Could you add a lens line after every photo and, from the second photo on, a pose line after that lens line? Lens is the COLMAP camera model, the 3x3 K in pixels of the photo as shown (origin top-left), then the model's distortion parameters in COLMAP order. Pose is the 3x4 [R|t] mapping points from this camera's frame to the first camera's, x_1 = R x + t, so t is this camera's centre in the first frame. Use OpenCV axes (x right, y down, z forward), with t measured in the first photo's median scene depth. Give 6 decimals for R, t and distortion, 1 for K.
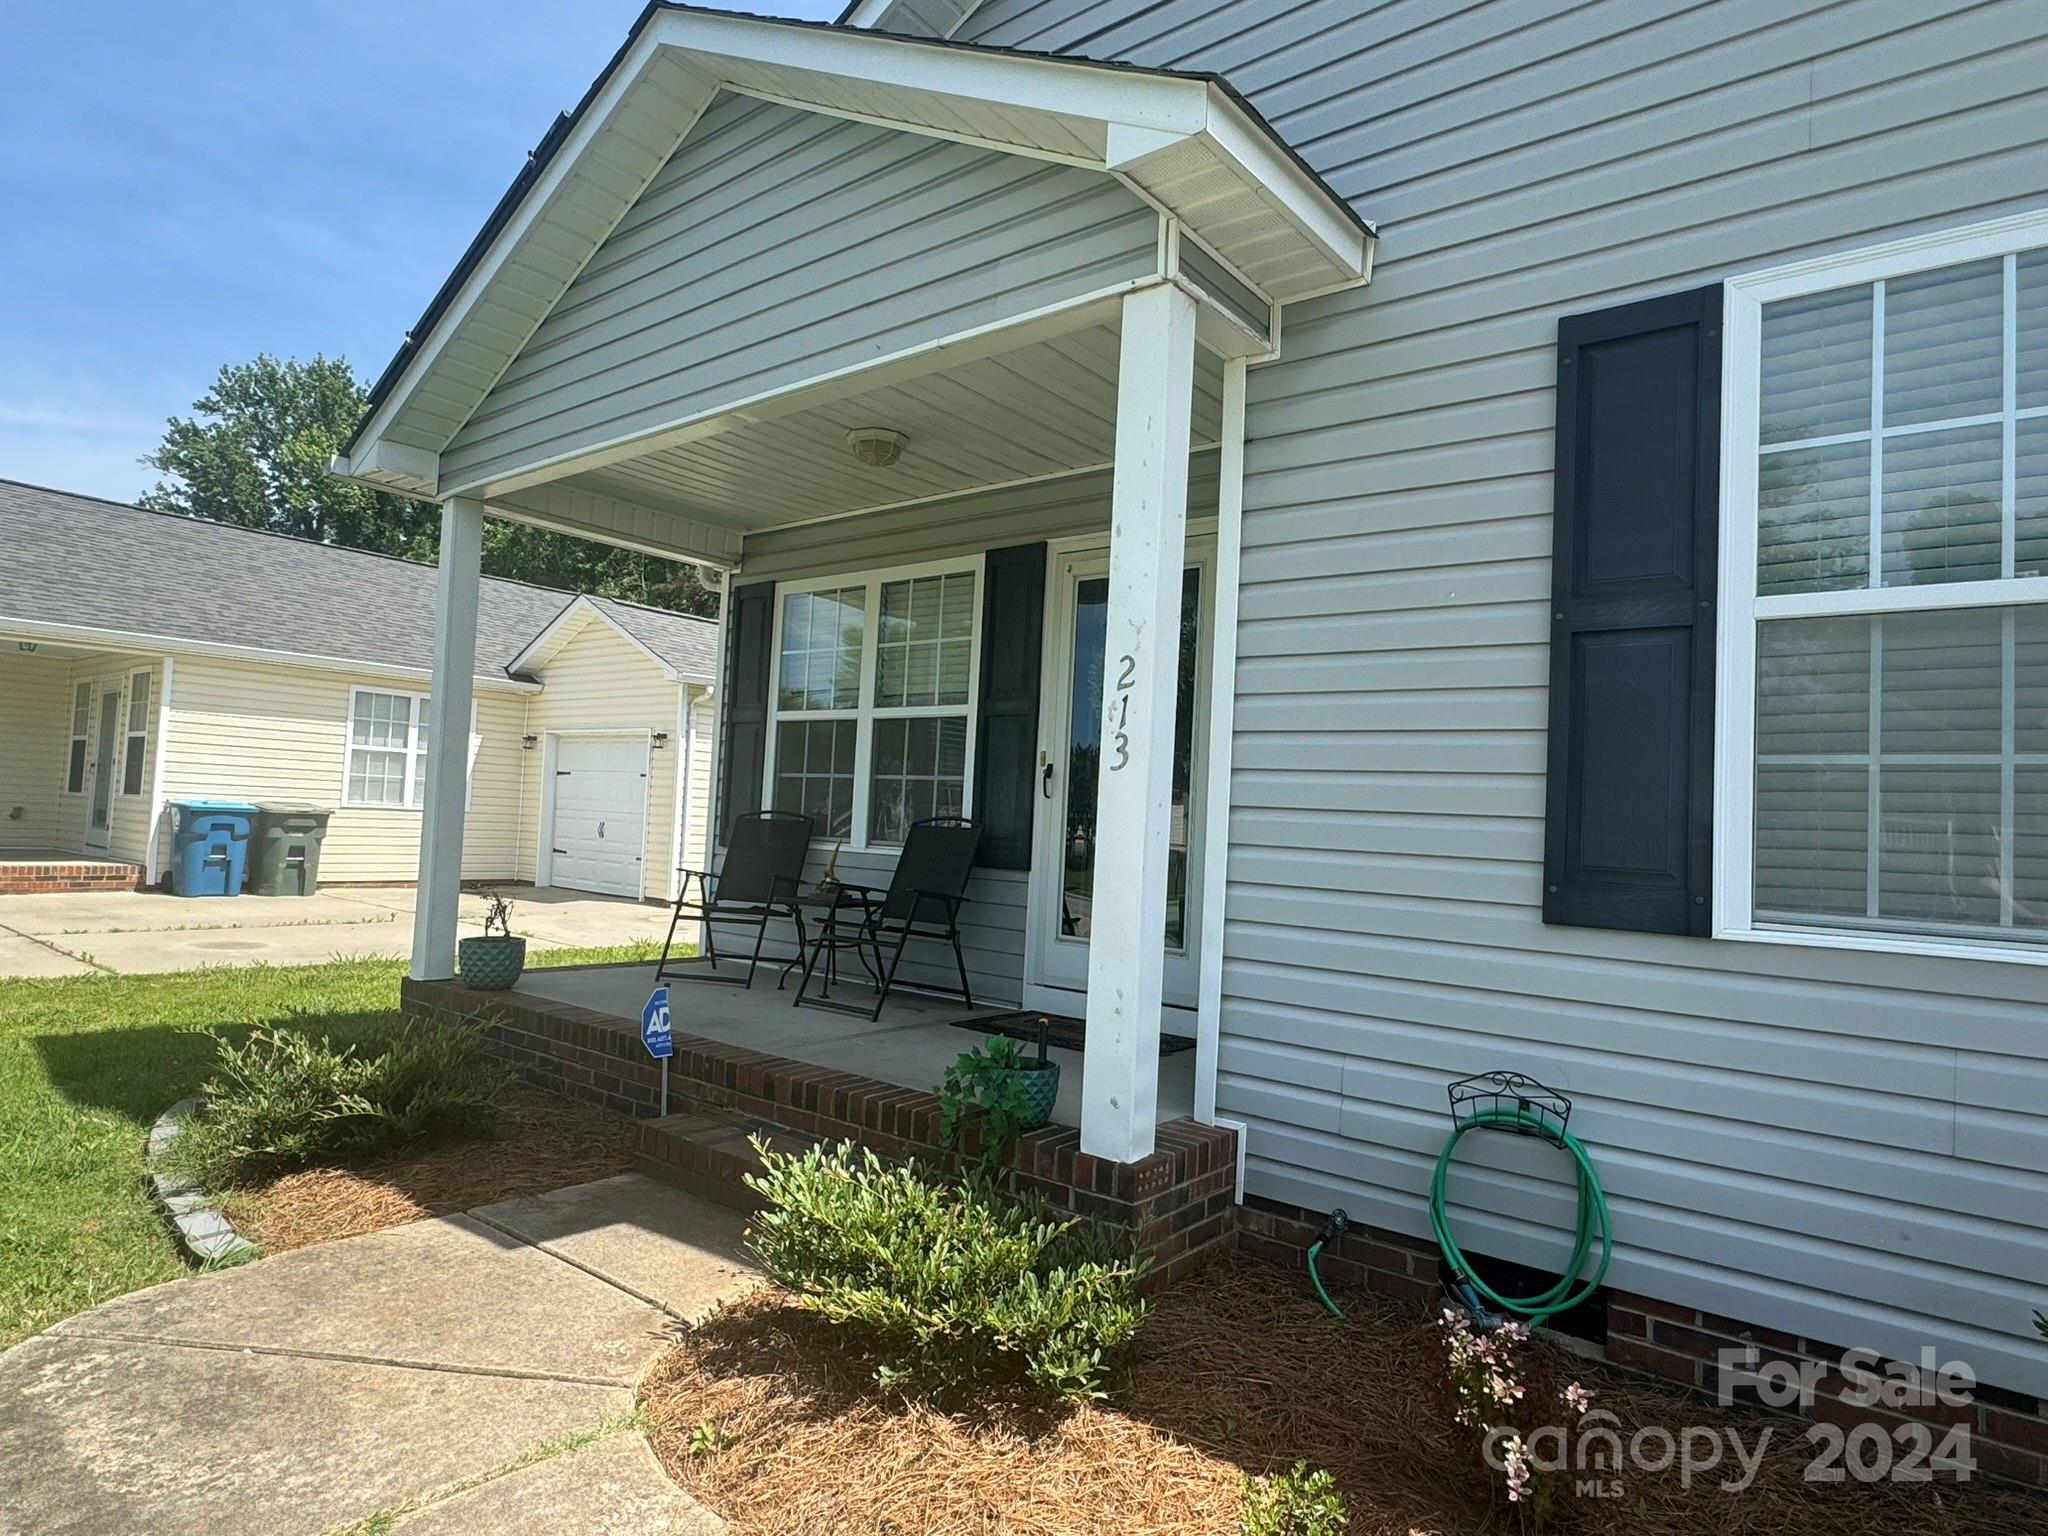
lens RADIAL K [[1181.2, 0, 1021.2], [0, 1181.2, 768.3], [0, 0, 1]] dist [-0.005516, -0.000345]
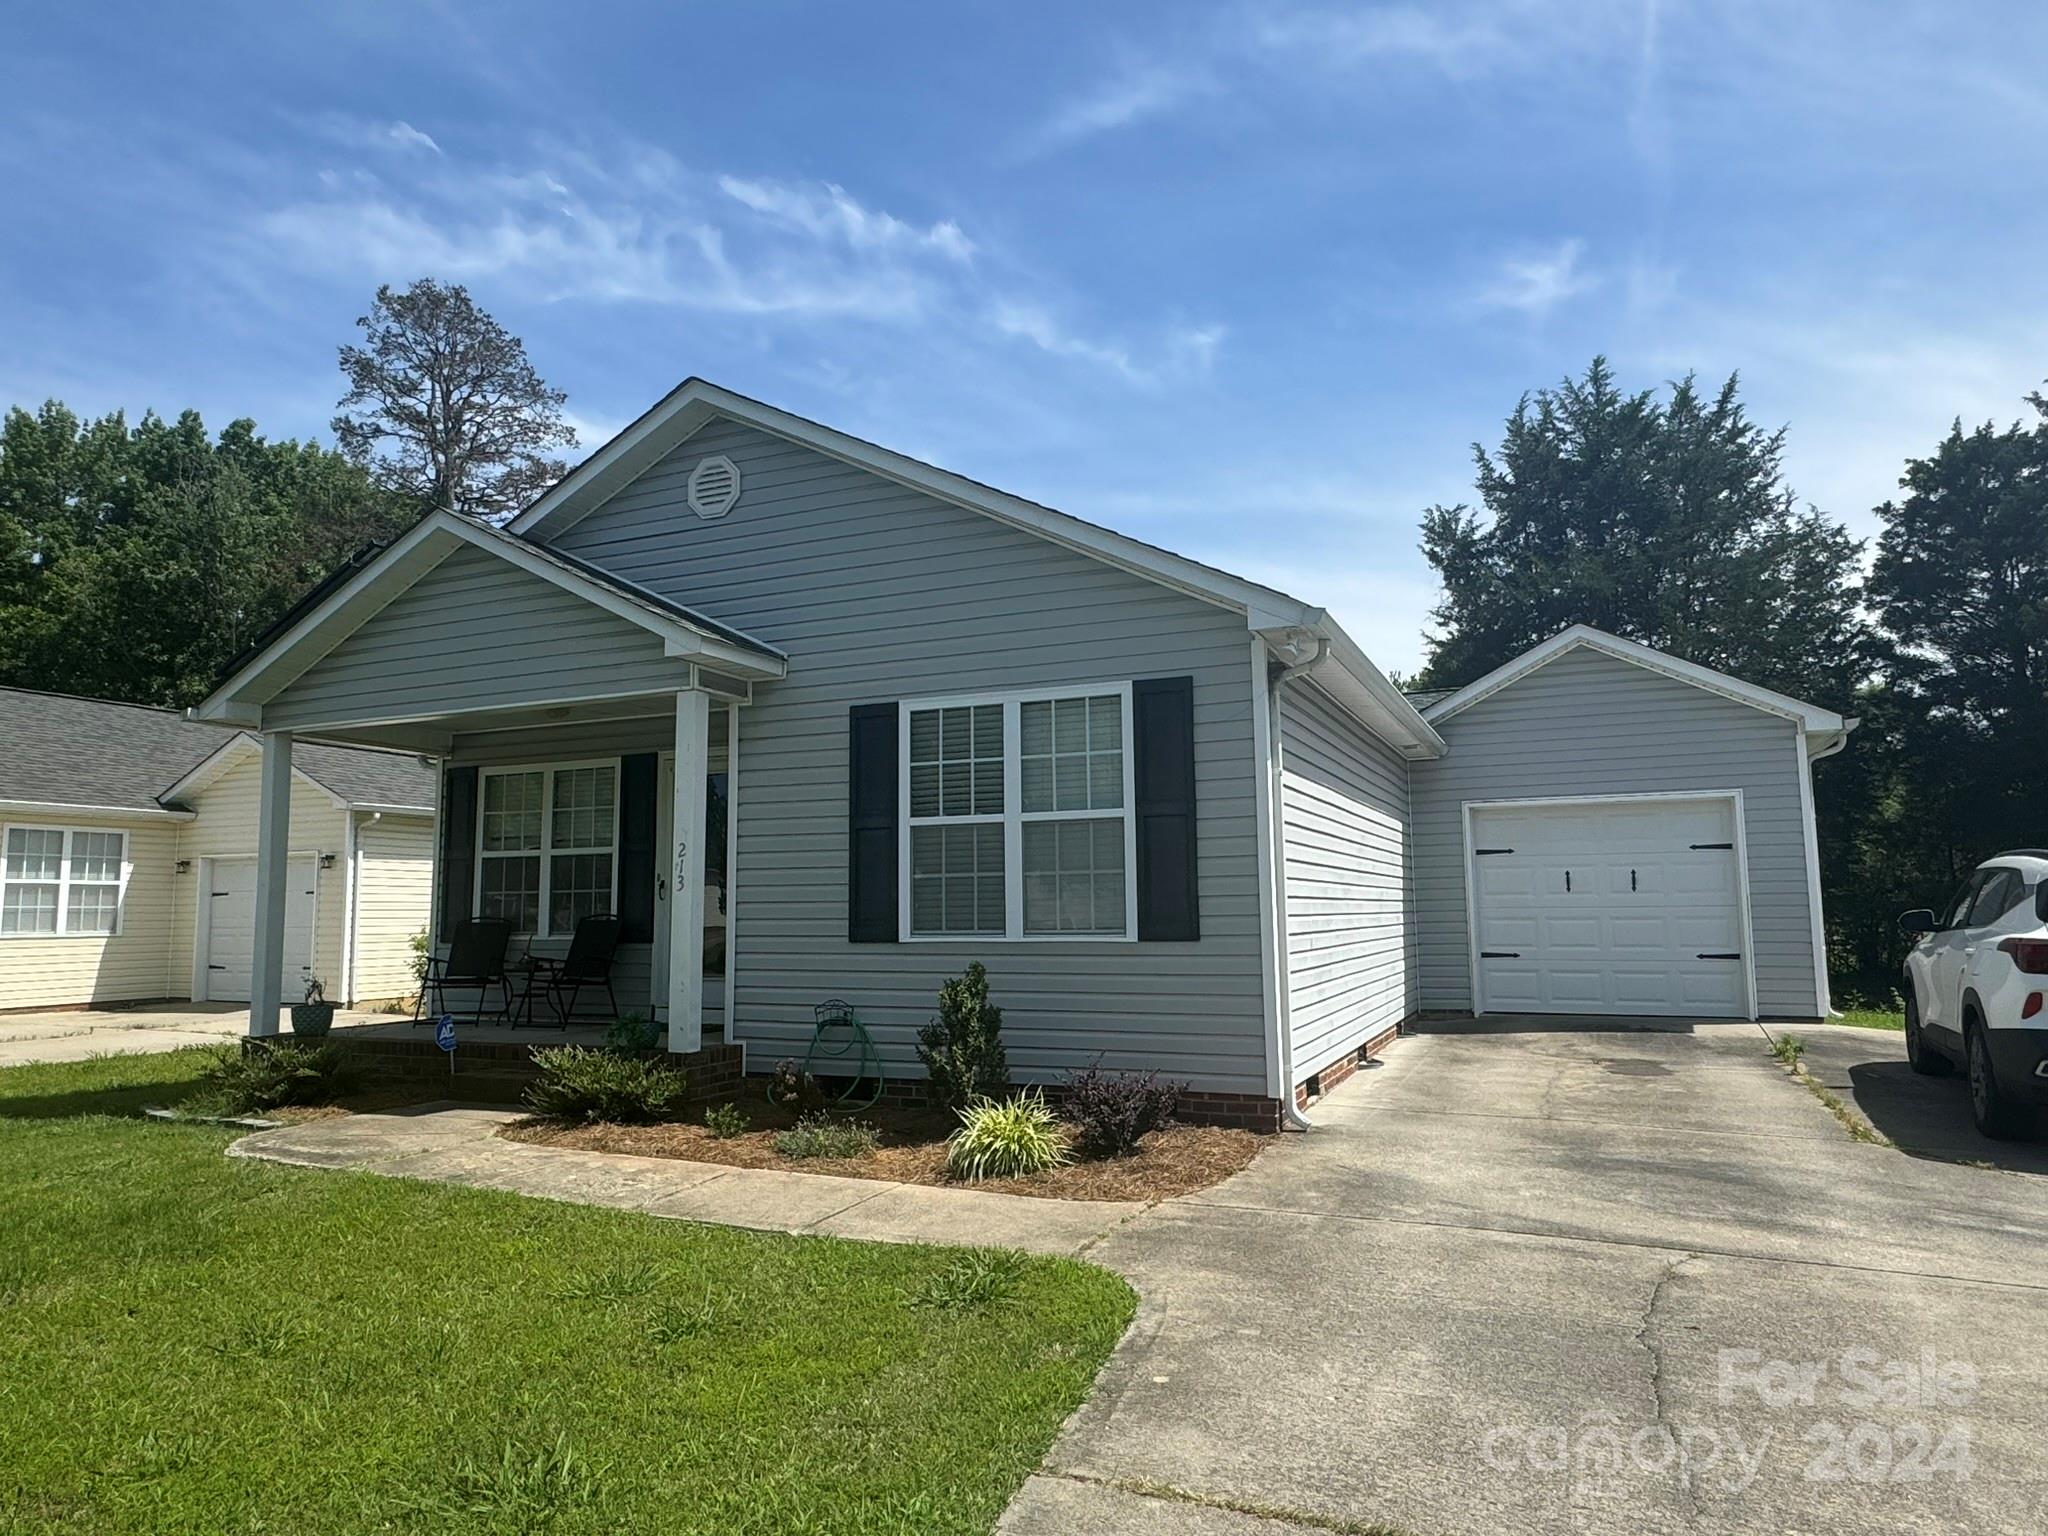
lens RADIAL K [[1289.0, 0, 1015.0], [0, 1289.0, 765.1], [0, 0, 1]] dist [0.000764, 0.003017]
pose [[0.965832, -0.030066, 0.257420, 0.040348], [0.045870, 0.997398, -0.055609, -0.042500], [-0.255078, 0.065516, 0.964698, -0.951193]]
